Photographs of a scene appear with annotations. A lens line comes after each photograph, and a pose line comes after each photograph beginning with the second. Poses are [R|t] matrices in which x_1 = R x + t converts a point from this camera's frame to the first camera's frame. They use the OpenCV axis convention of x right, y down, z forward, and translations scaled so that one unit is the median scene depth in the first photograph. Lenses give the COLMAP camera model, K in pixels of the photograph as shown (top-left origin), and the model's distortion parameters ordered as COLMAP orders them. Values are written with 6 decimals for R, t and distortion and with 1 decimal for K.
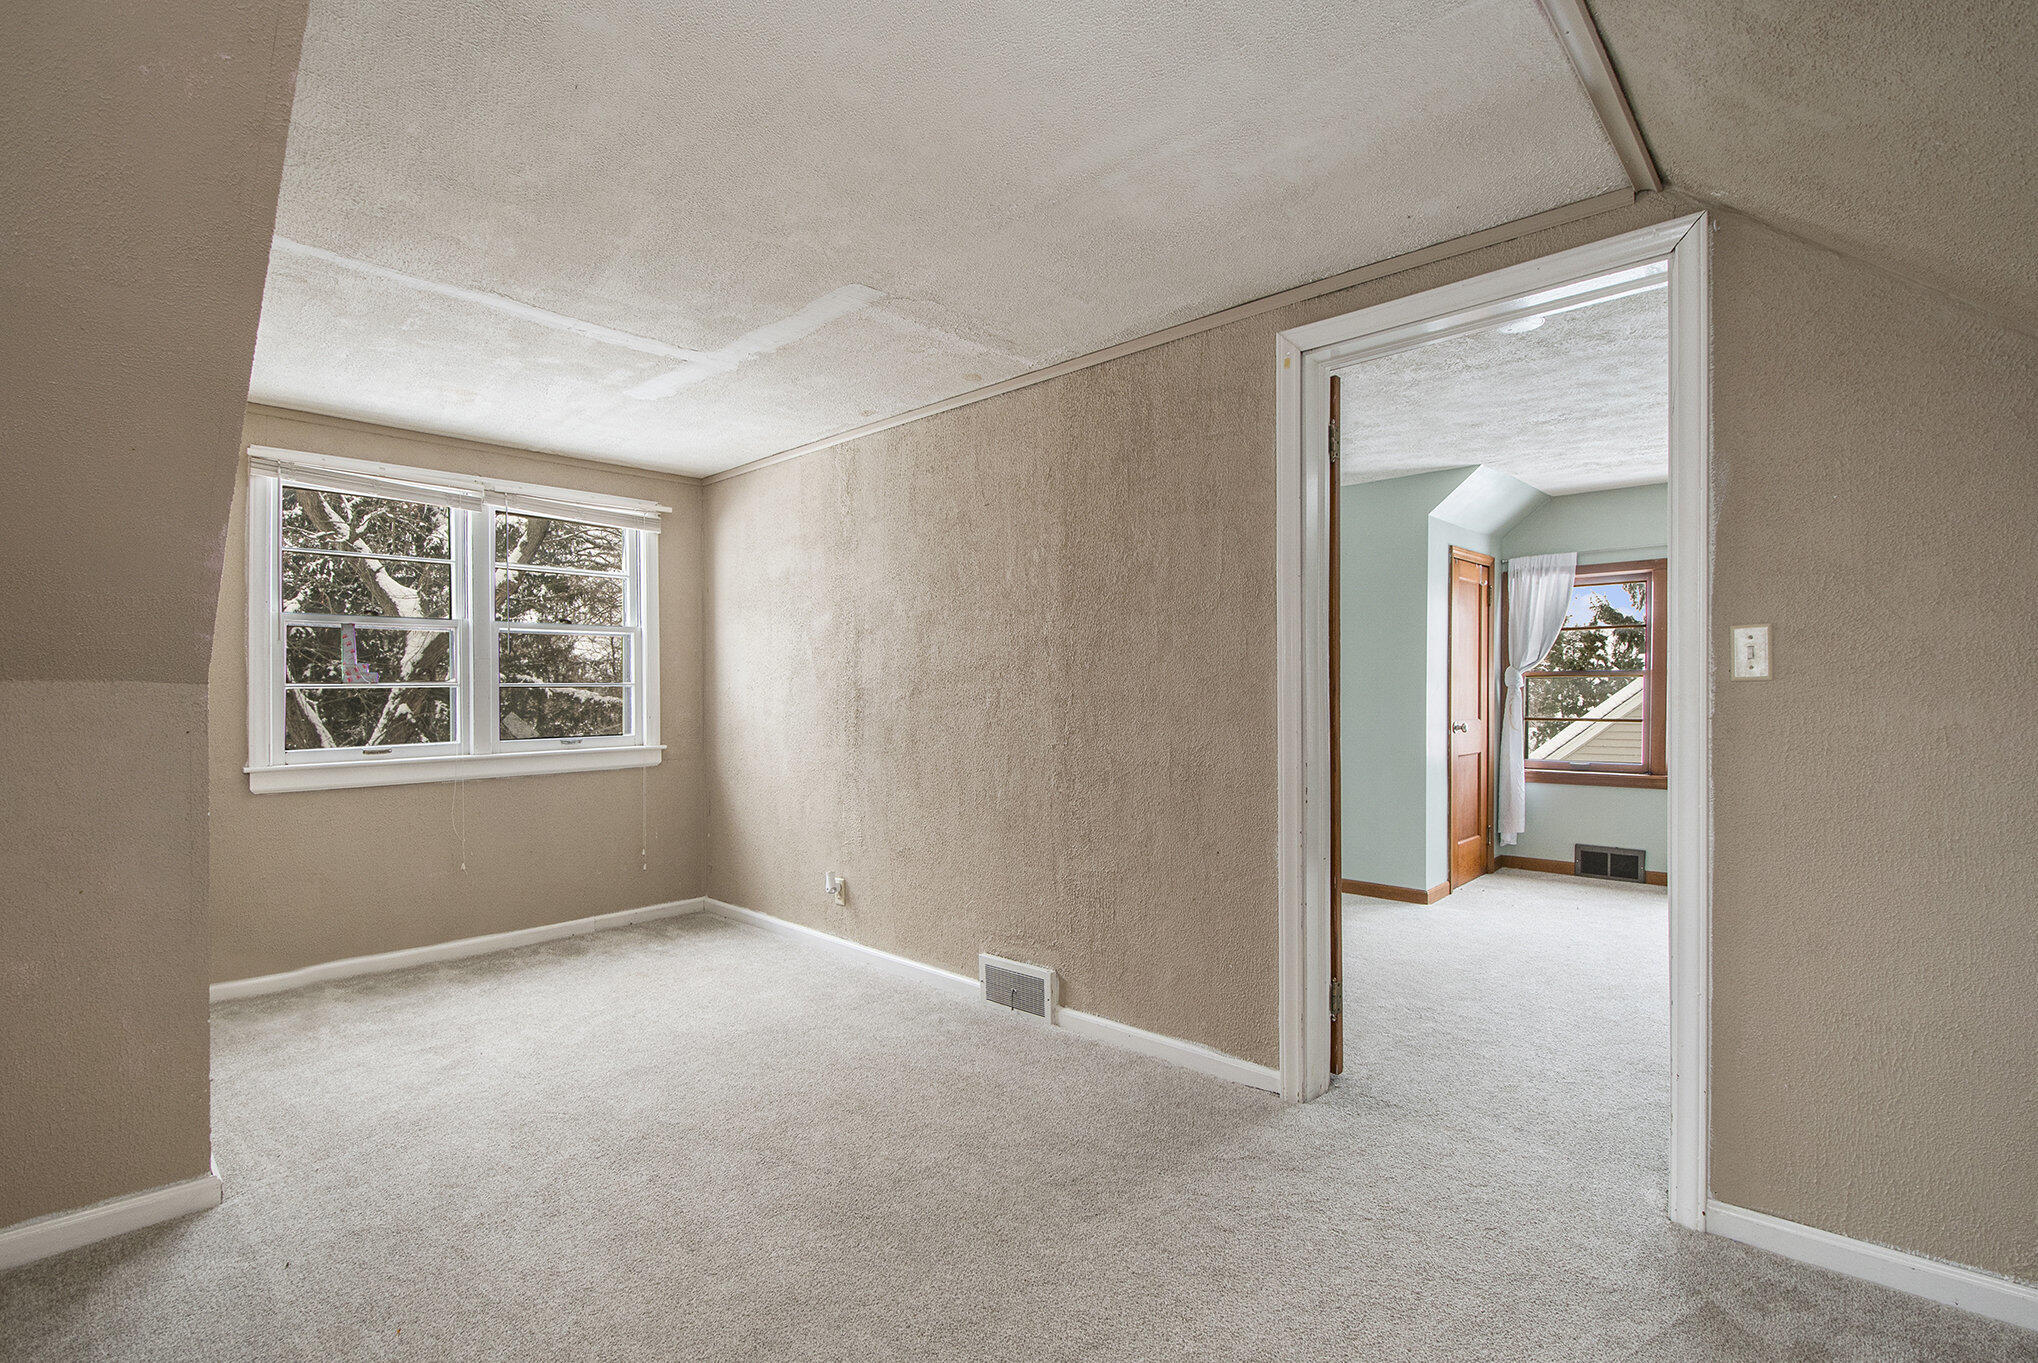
lens RADIAL K [[910.1, 0, 1022.1], [0, 910.1, 696.9], [0, 0, 1]] dist [0.003072, -0.012648]
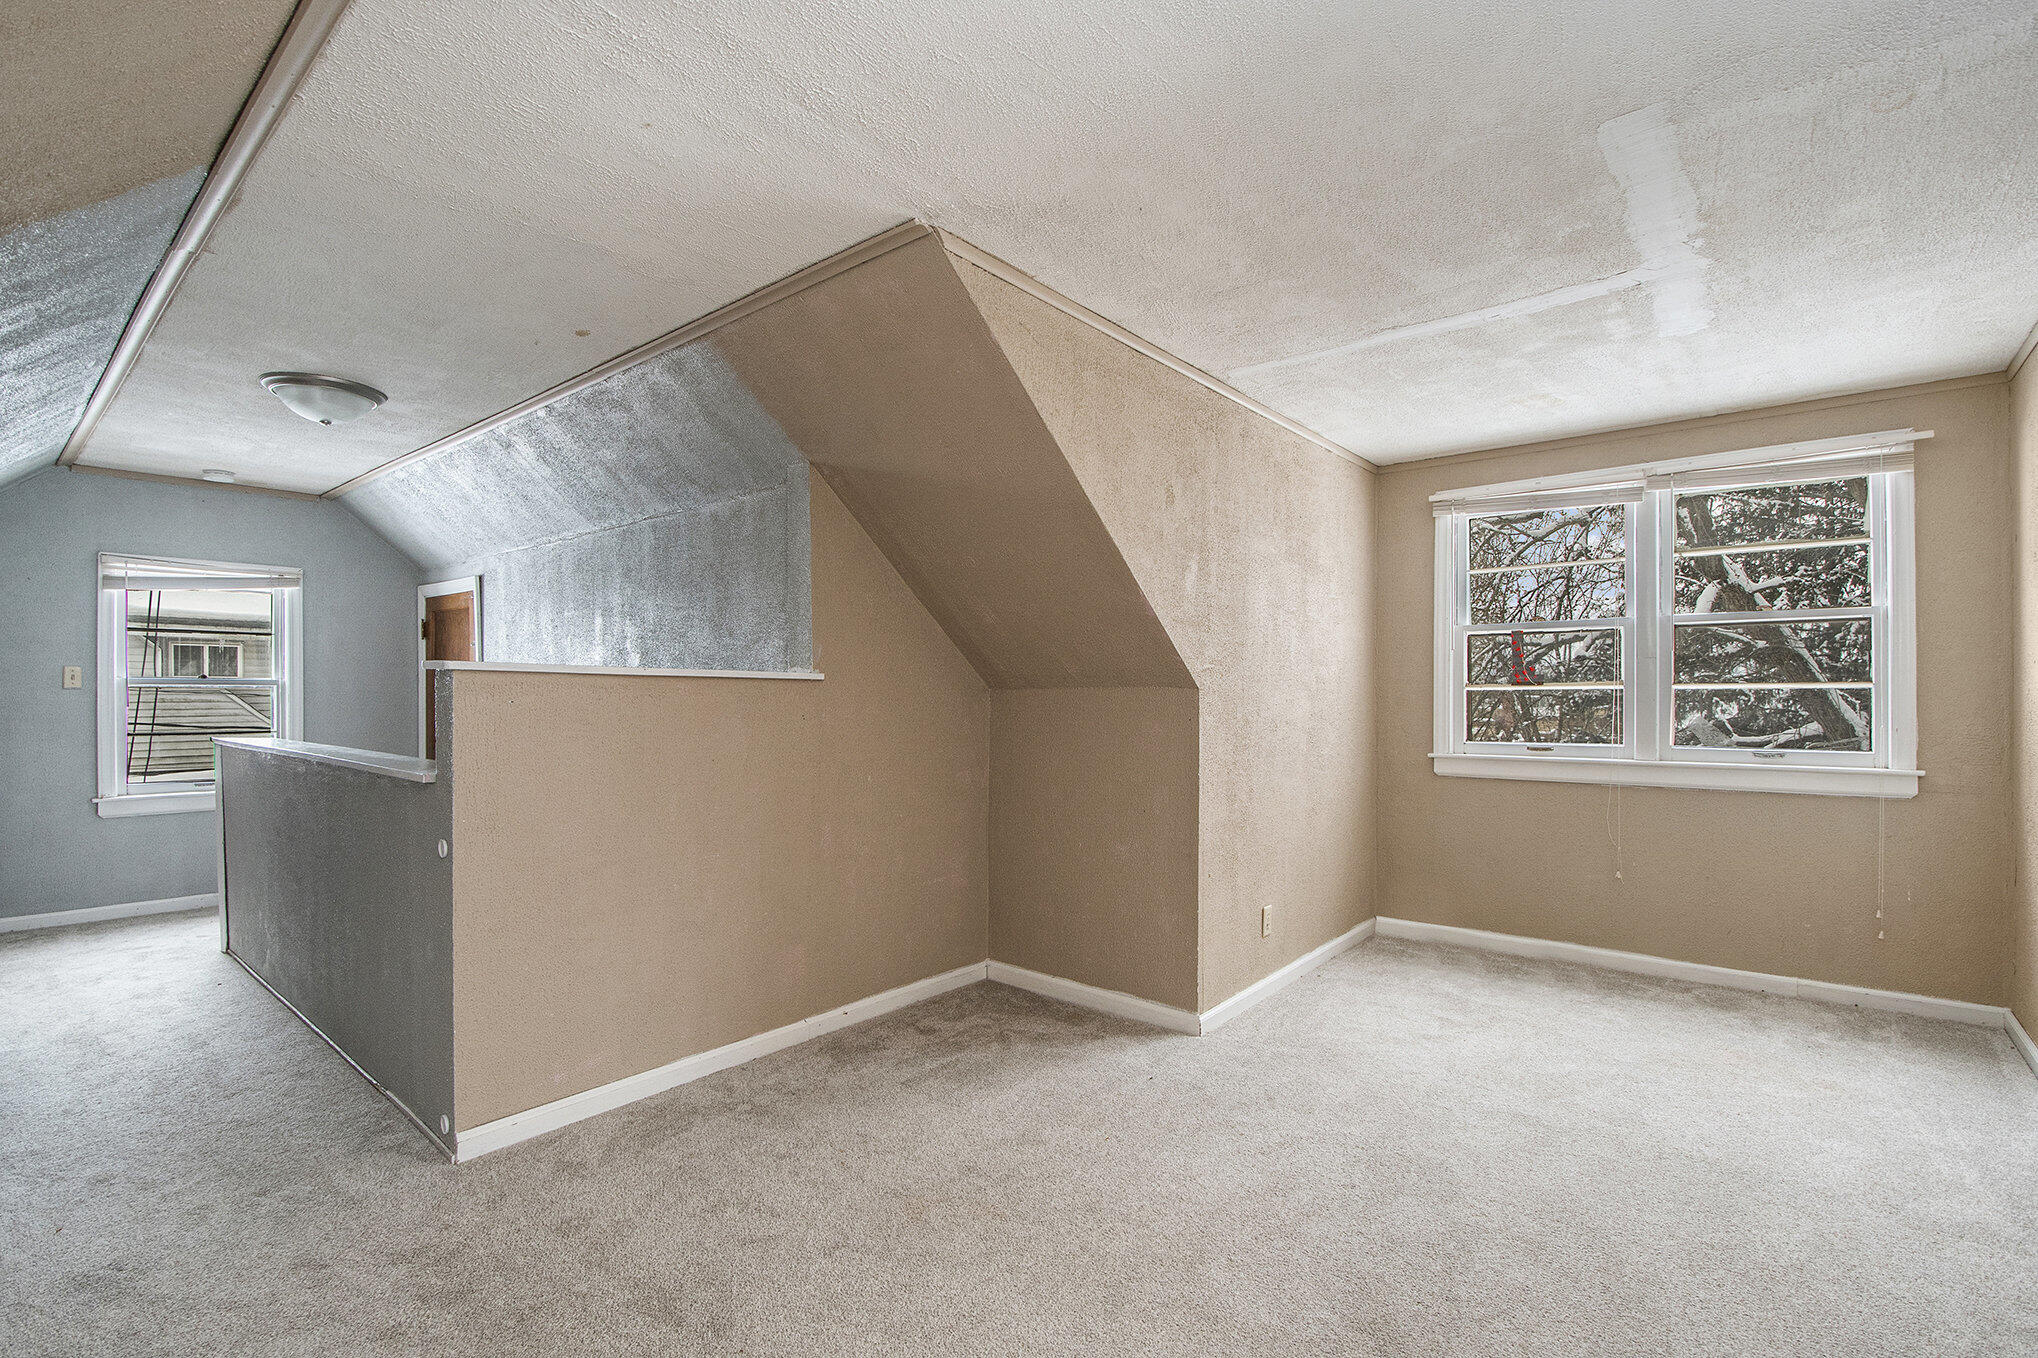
lens RADIAL K [[910.1, 0, 1022.1], [0, 910.1, 694.4], [0, 0, 1]] dist [0.003072, -0.012648]
pose [[0.061304, 0.008179, -0.998086, 0.321752], [-0.008026, 0.999938, 0.007702, -0.007171], [0.998087, 0.007539, 0.061366, 0.329033]]
